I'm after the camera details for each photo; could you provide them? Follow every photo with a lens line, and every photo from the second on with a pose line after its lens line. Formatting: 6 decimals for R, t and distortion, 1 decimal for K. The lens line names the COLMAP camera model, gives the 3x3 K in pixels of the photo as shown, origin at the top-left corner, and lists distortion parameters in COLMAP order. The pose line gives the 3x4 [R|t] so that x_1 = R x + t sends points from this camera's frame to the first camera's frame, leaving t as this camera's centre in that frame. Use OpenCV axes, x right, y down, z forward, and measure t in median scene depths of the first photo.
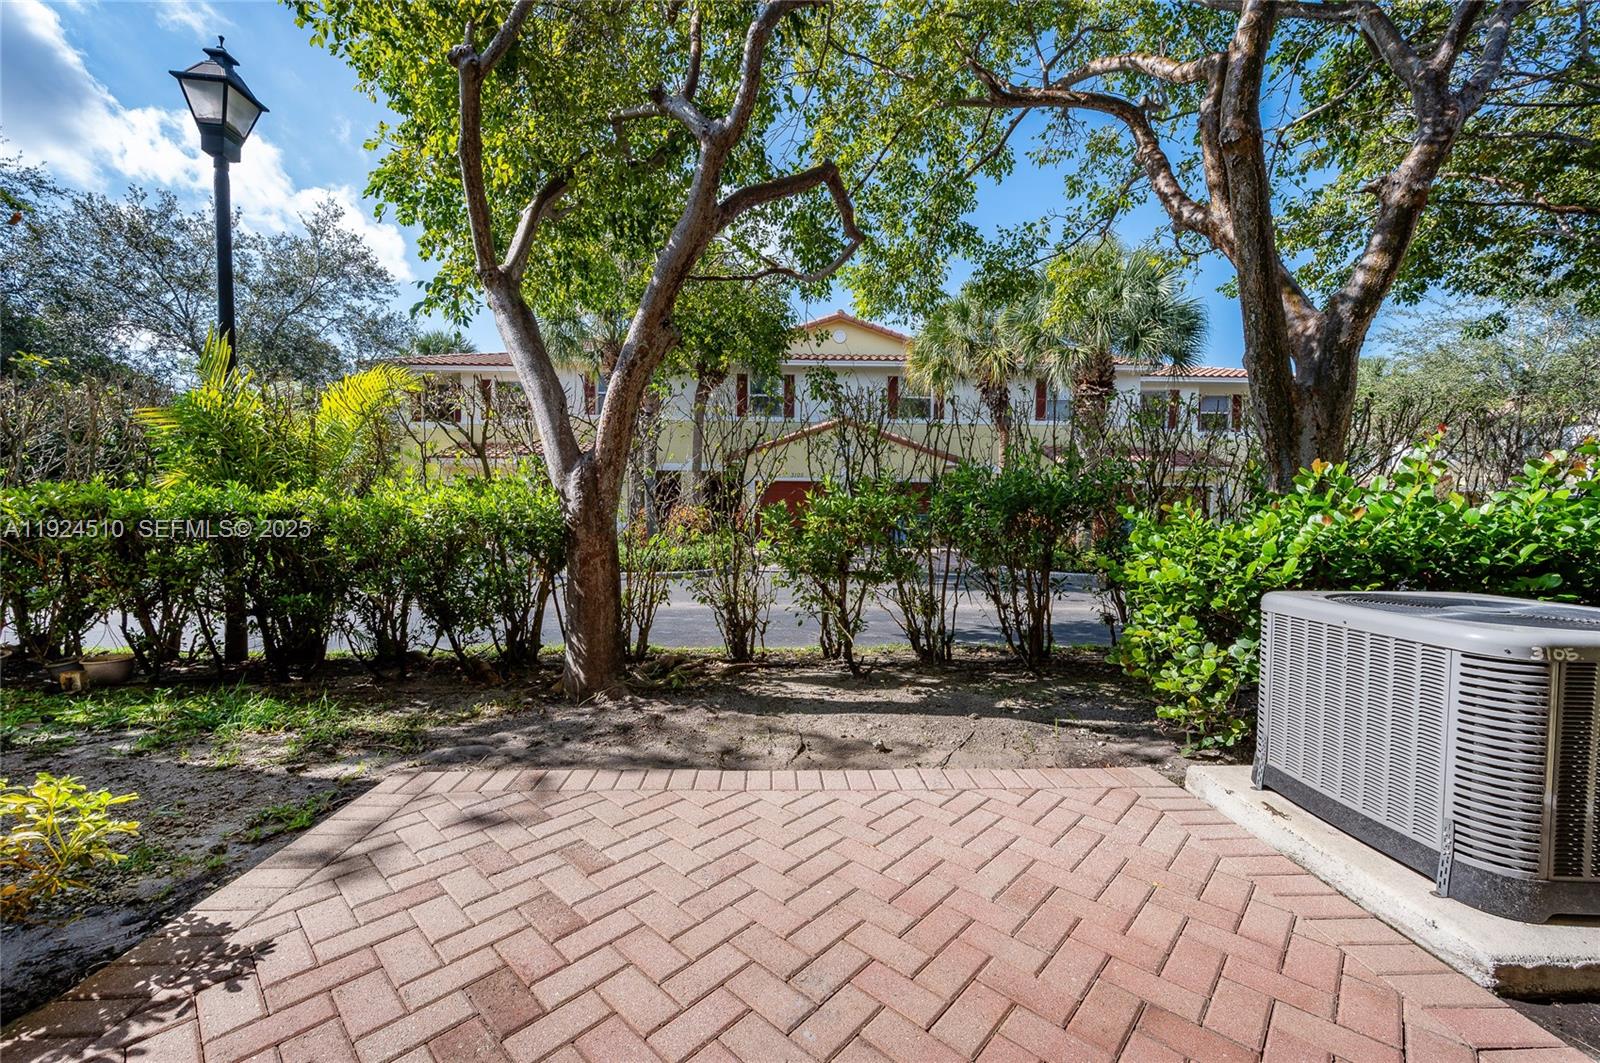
lens RADIAL K [[640.9, 0, 800.0], [0, 640.9, 531.5], [0, 0, 1]] dist [0.000251, -0.000063]
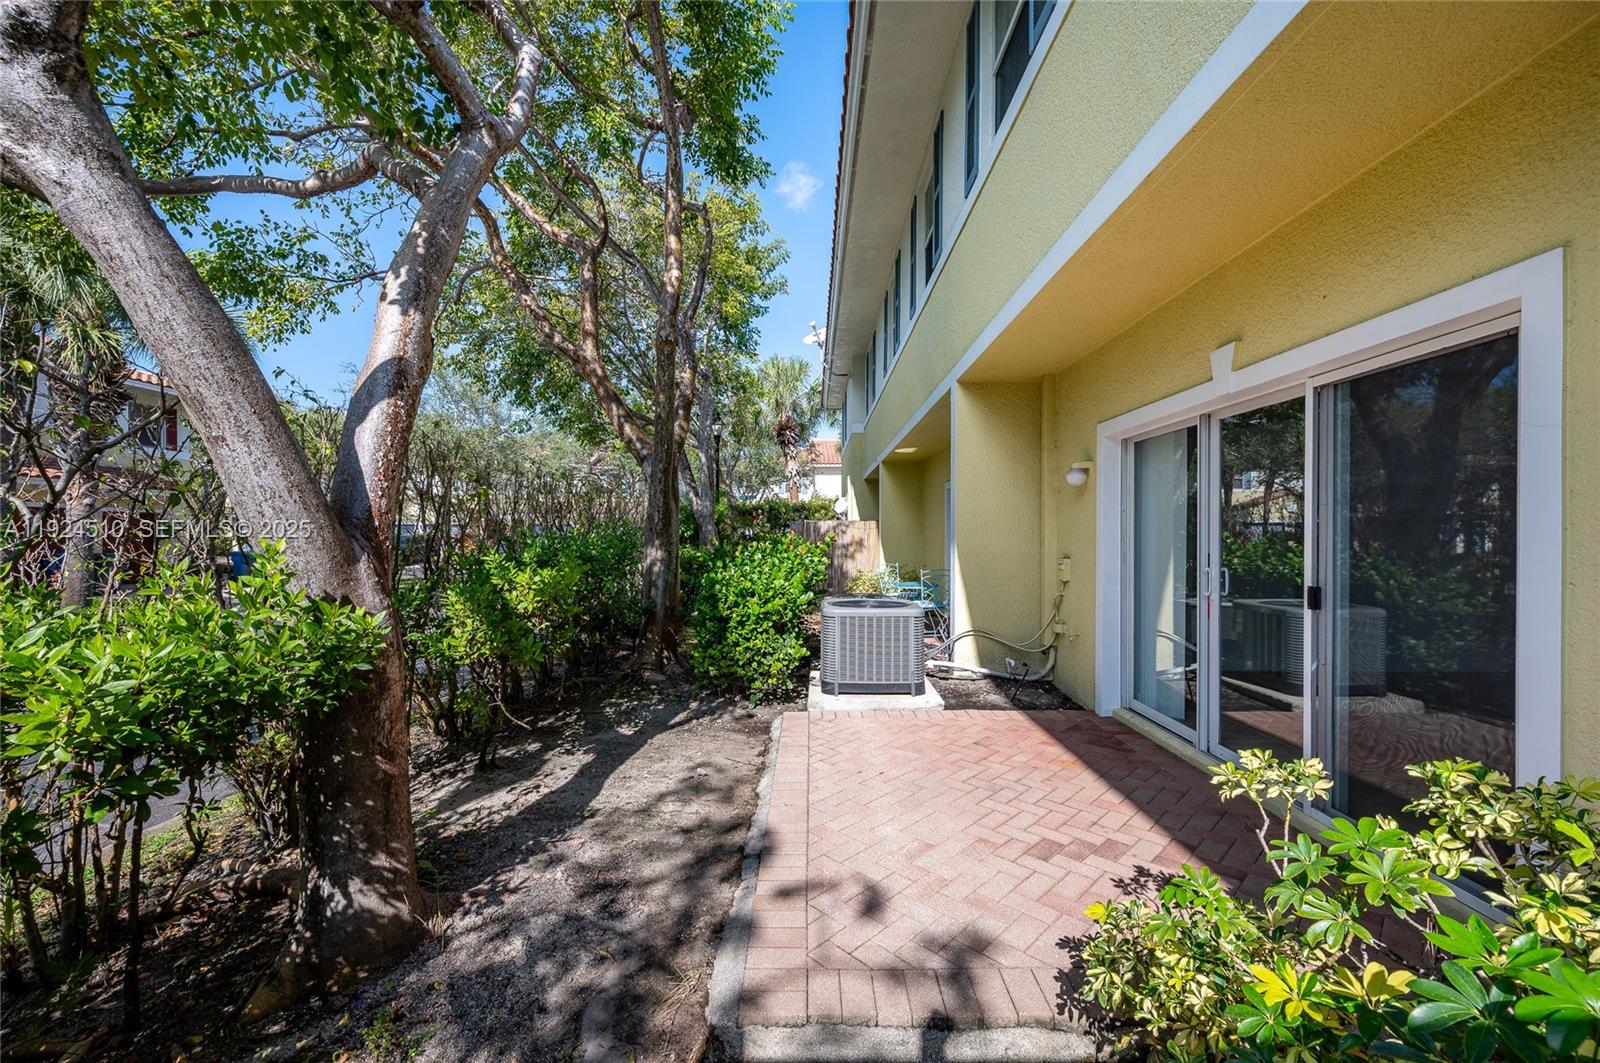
lens RADIAL K [[640.9, 0, 800.0], [0, 640.9, 531.5], [0, 0, 1]] dist [0.000251, -0.000063]
pose [[0.011604, 0.003741, 0.999926, -0.978023], [0.032929, 0.999449, -0.004121, -0.109237], [-0.999390, 0.032975, 0.011474, 0.670485]]
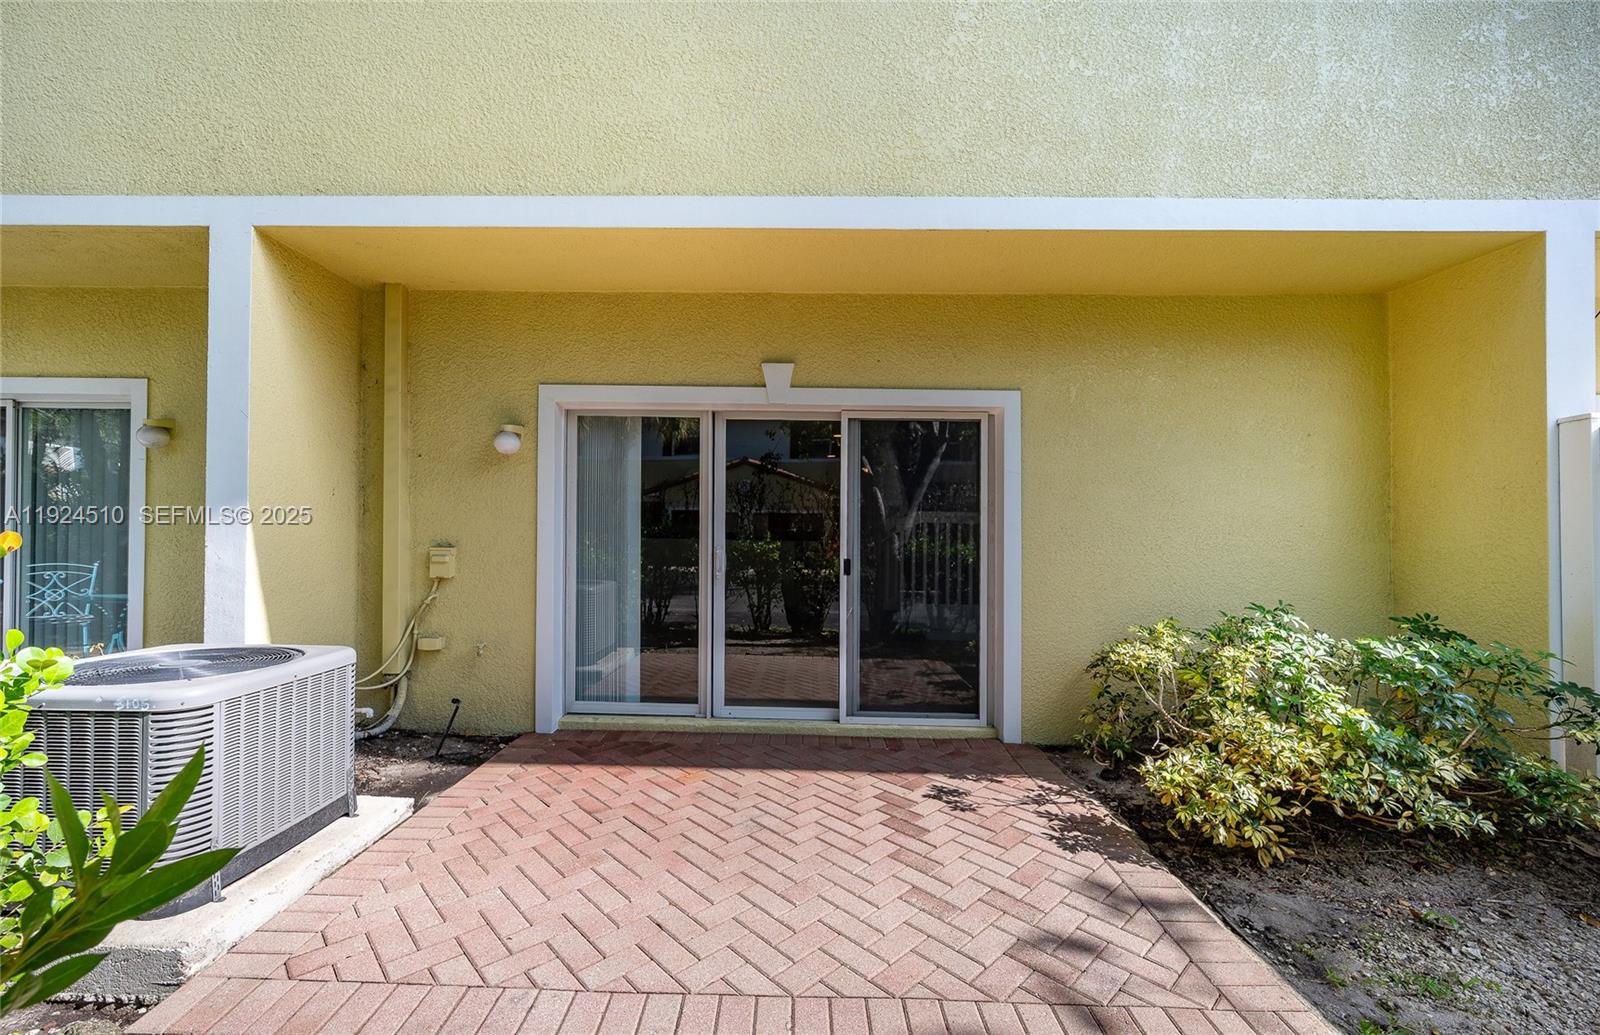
lens RADIAL K [[645.0, 0, 800.0], [0, 645.0, 517.5], [0, 0, 1]] dist [0.001013, 0.000113]
pose [[-0.999552, -0.015813, 0.025392, -0.064322], [-0.015320, 0.999693, 0.019494, -0.115845], [-0.025693, 0.019097, -0.999487, 1.202687]]
